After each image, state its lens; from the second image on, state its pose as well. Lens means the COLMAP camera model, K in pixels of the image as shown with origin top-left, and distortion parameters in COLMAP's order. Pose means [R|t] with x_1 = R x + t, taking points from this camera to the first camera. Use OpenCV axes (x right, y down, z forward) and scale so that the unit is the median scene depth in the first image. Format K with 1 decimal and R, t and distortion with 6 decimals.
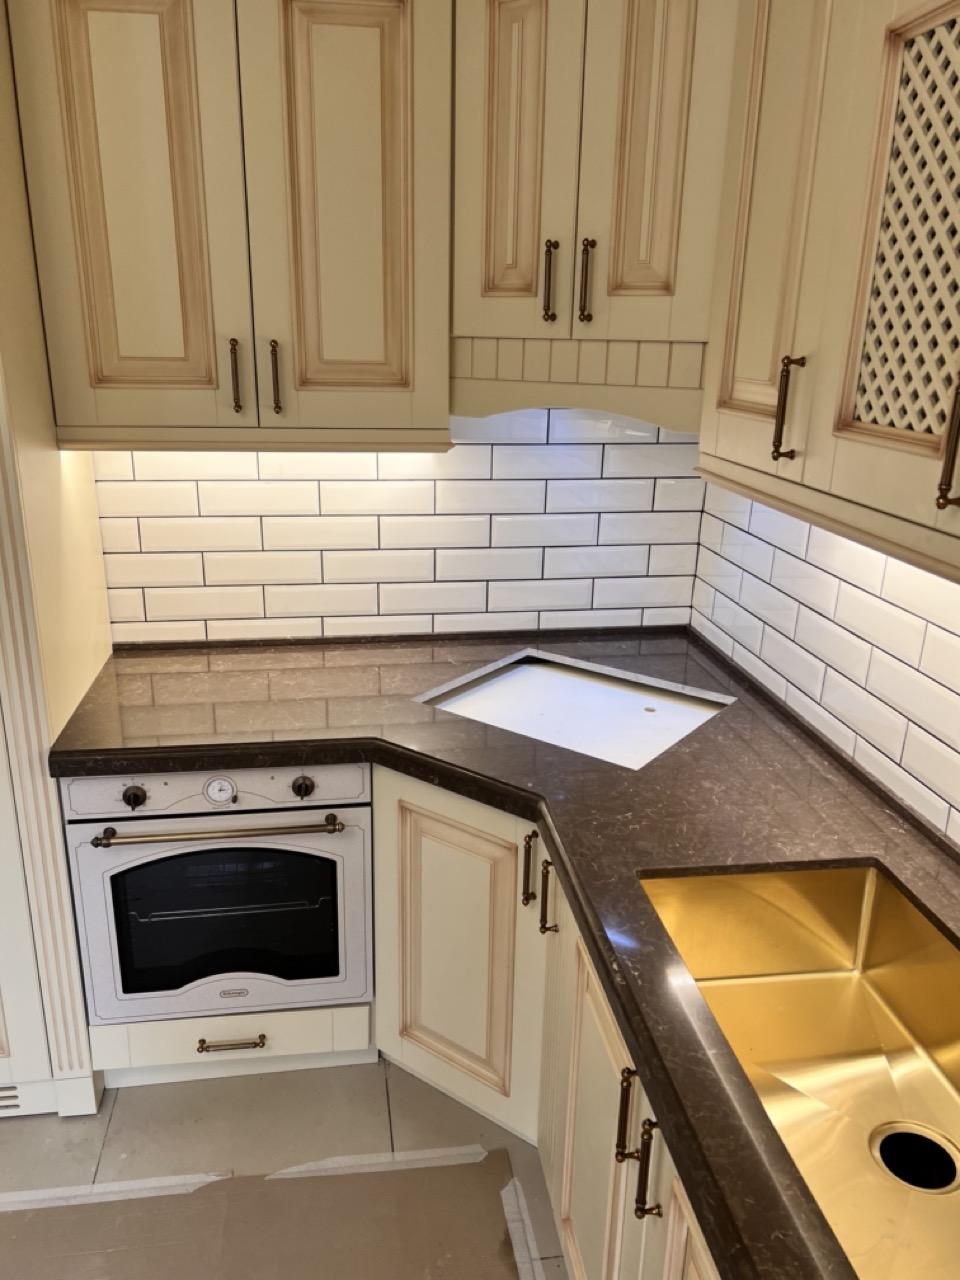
lens RADIAL K [[956.1, 0, 480.0], [0, 956.1, 640.0], [0, 0, 1]] dist [0.073471, -0.098058]
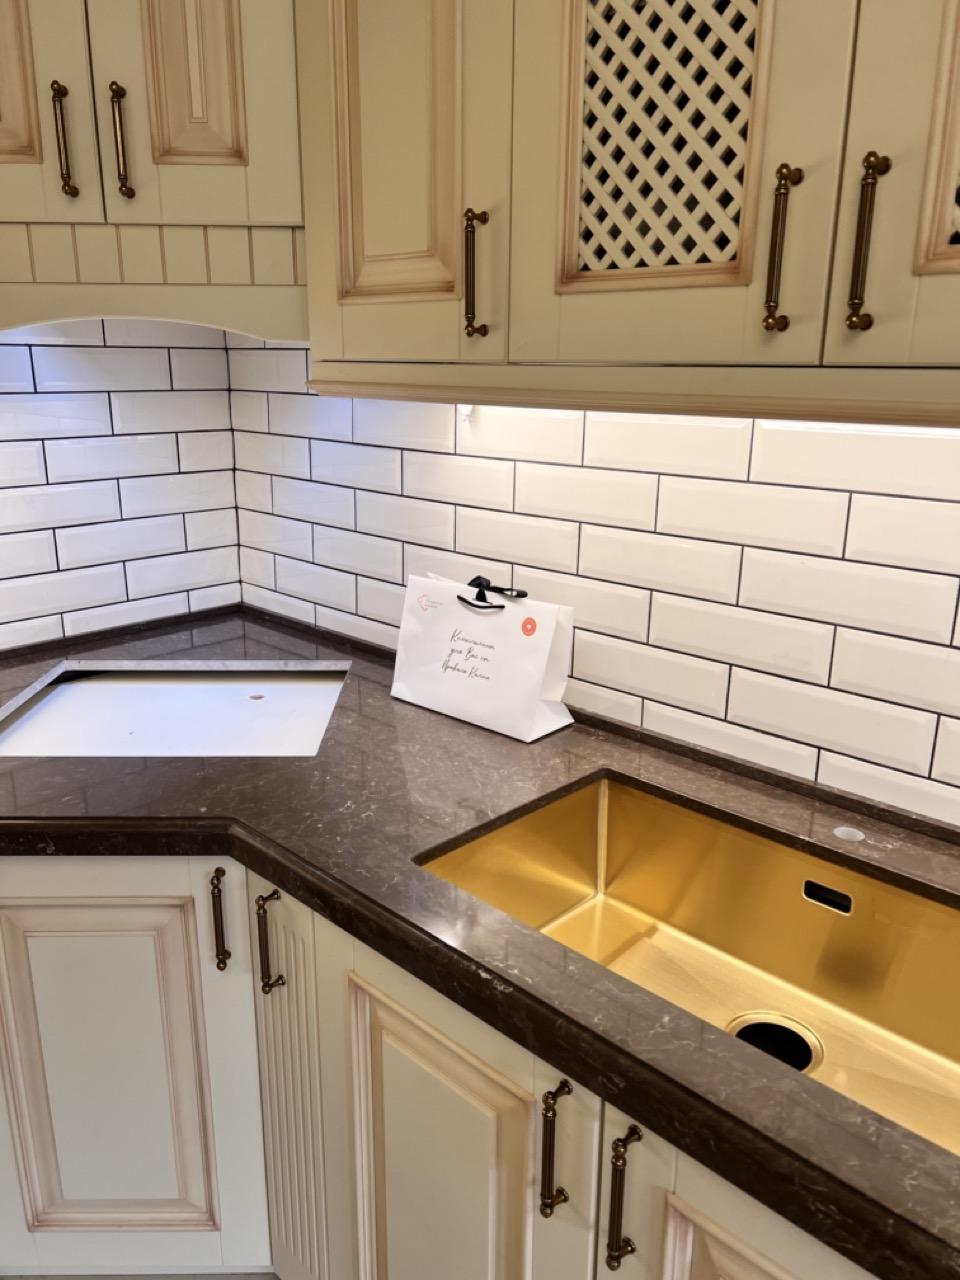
lens RADIAL K [[956.1, 0, 480.0], [0, 956.1, 640.0], [0, 0, 1]] dist [0.073471, -0.098058]
pose [[0.792219, -0.186862, 0.580923, -0.164737], [0.197326, 0.979263, 0.045895, 0.027446], [-0.577452, 0.078272, 0.812664, 0.230999]]
